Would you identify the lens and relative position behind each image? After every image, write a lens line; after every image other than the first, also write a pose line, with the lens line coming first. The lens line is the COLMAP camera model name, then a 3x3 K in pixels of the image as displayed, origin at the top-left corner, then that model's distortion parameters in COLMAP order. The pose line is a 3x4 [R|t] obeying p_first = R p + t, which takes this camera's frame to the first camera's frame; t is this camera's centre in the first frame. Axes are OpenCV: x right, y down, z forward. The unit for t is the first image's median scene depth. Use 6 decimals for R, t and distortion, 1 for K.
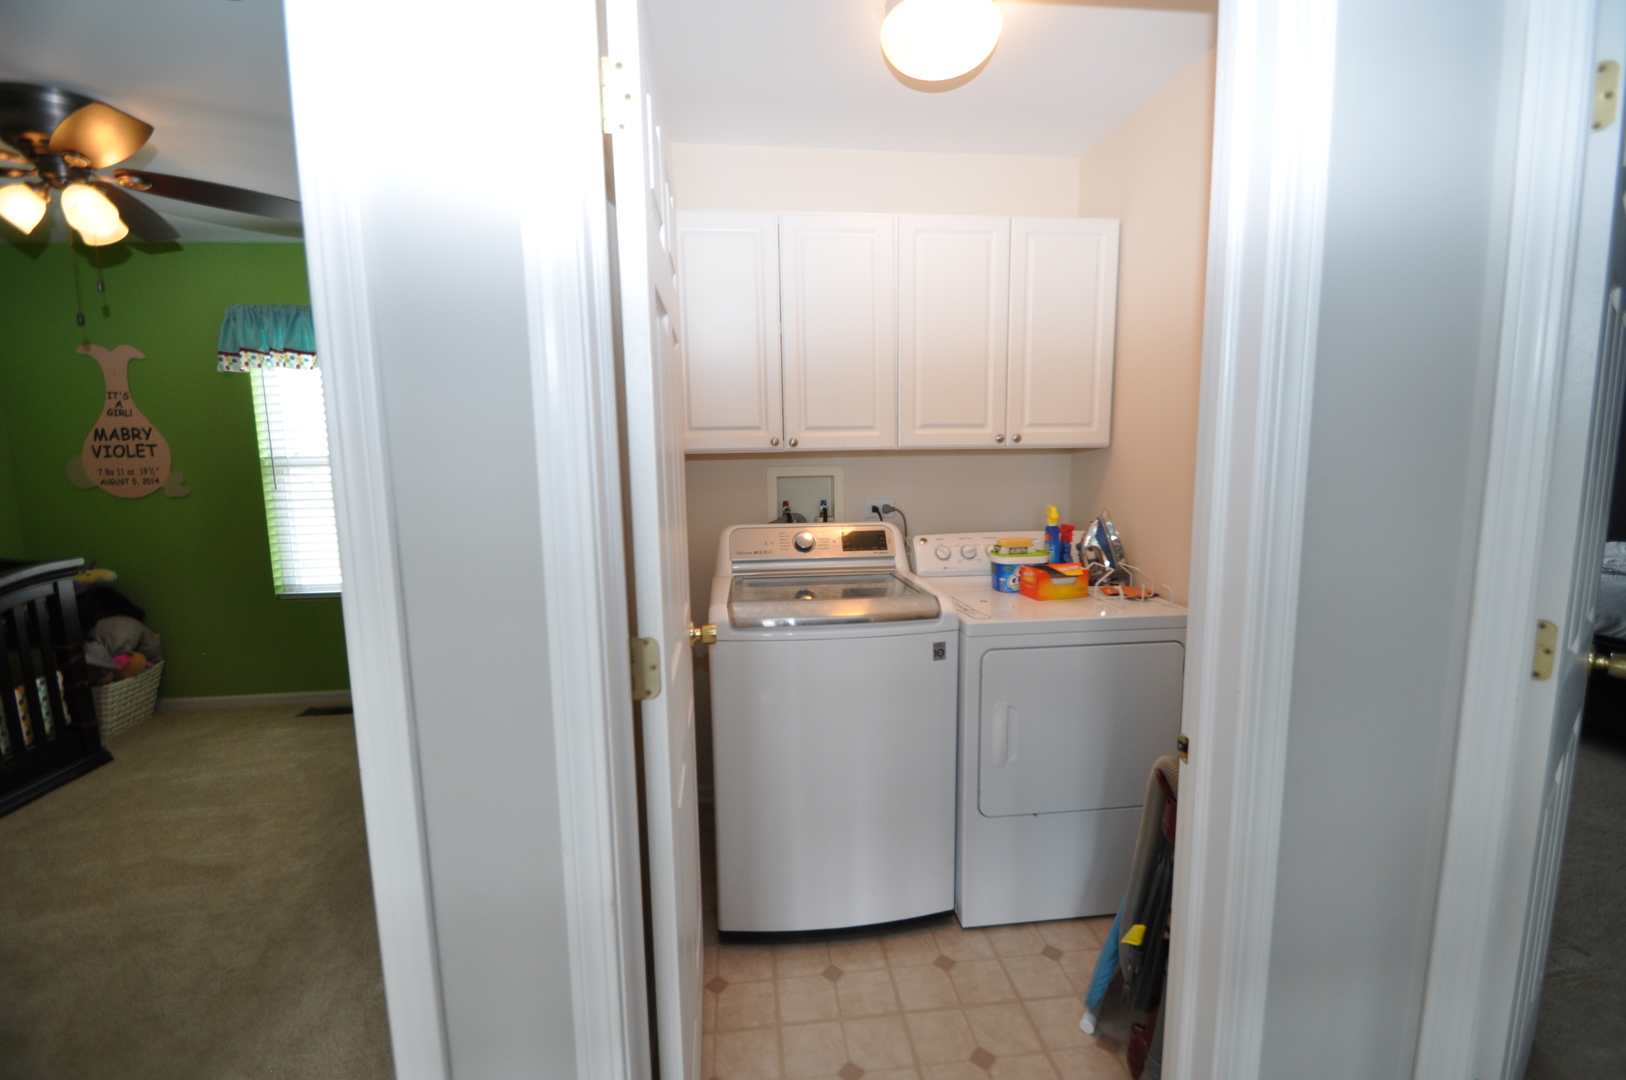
lens RADIAL K [[707.9, 0, 804.7], [0, 707.9, 533.6], [0, 0, 1]] dist [-0.002998, -0.006841]
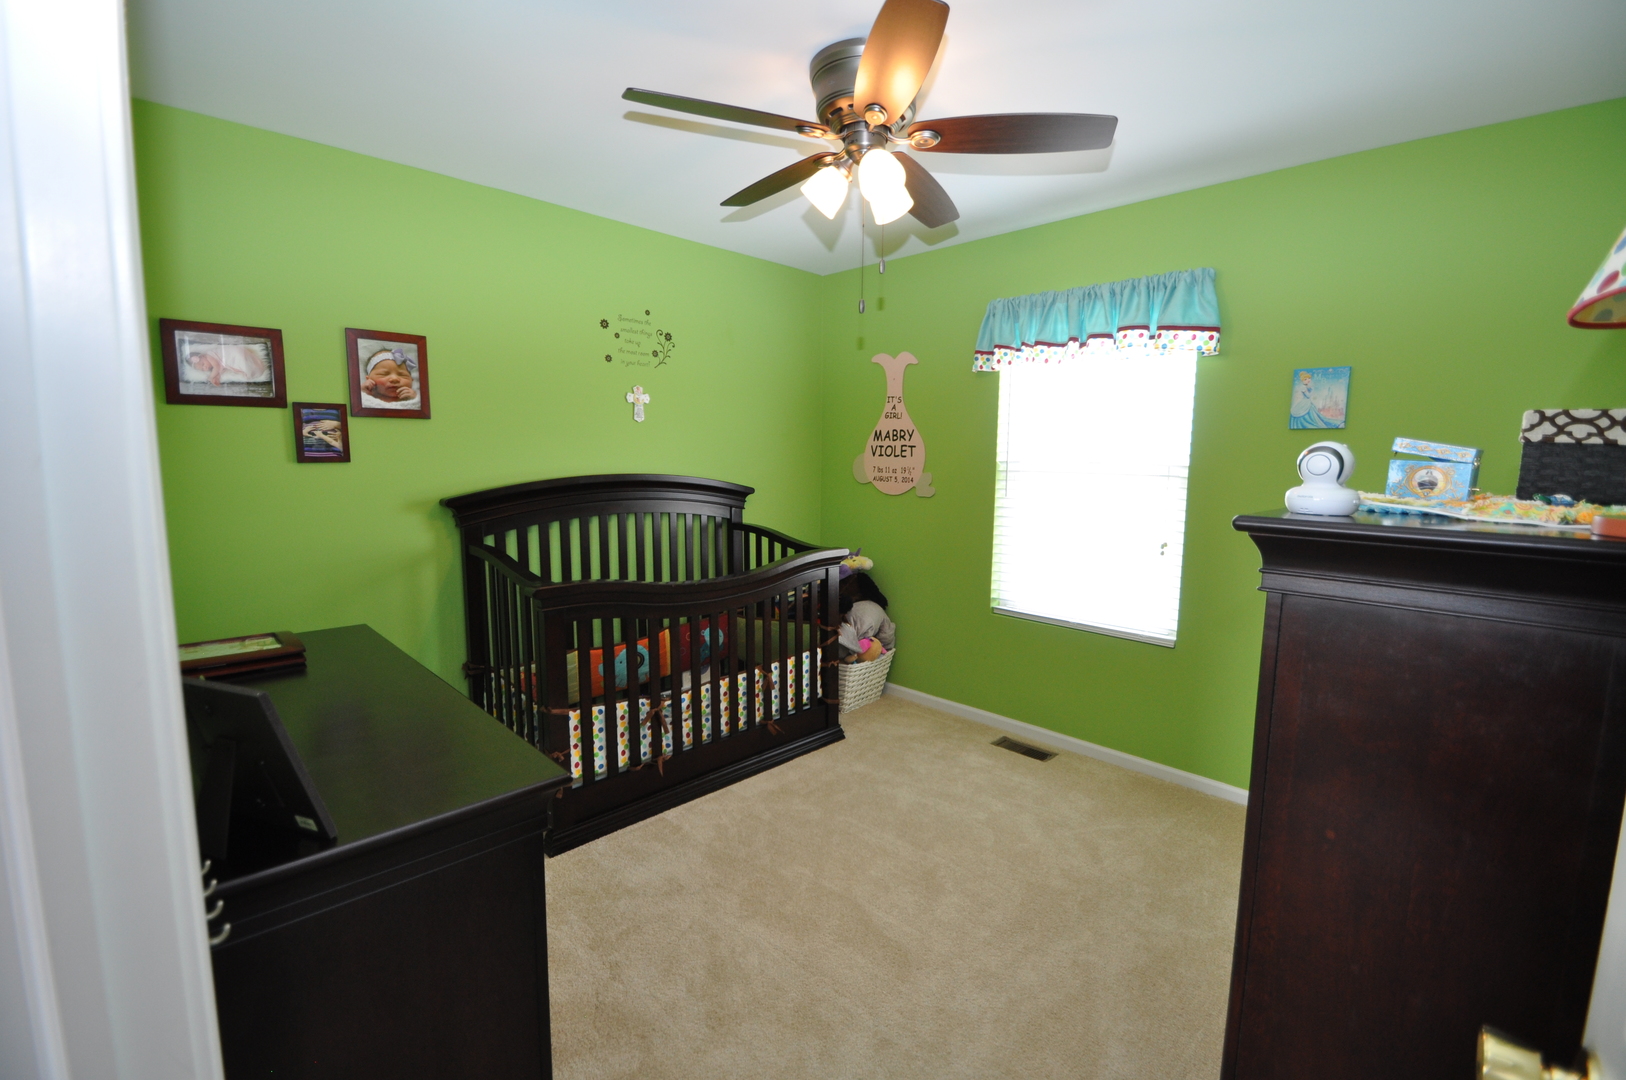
lens RADIAL K [[707.9, 0, 814.7], [0, 707.9, 537.6], [0, 0, 1]] dist [-0.002998, -0.006841]
pose [[0.627407, 0.116100, -0.769988, -0.193942], [-0.122030, 0.991265, 0.050031, -0.025974], [0.769070, 0.062571, 0.636094, 0.227549]]
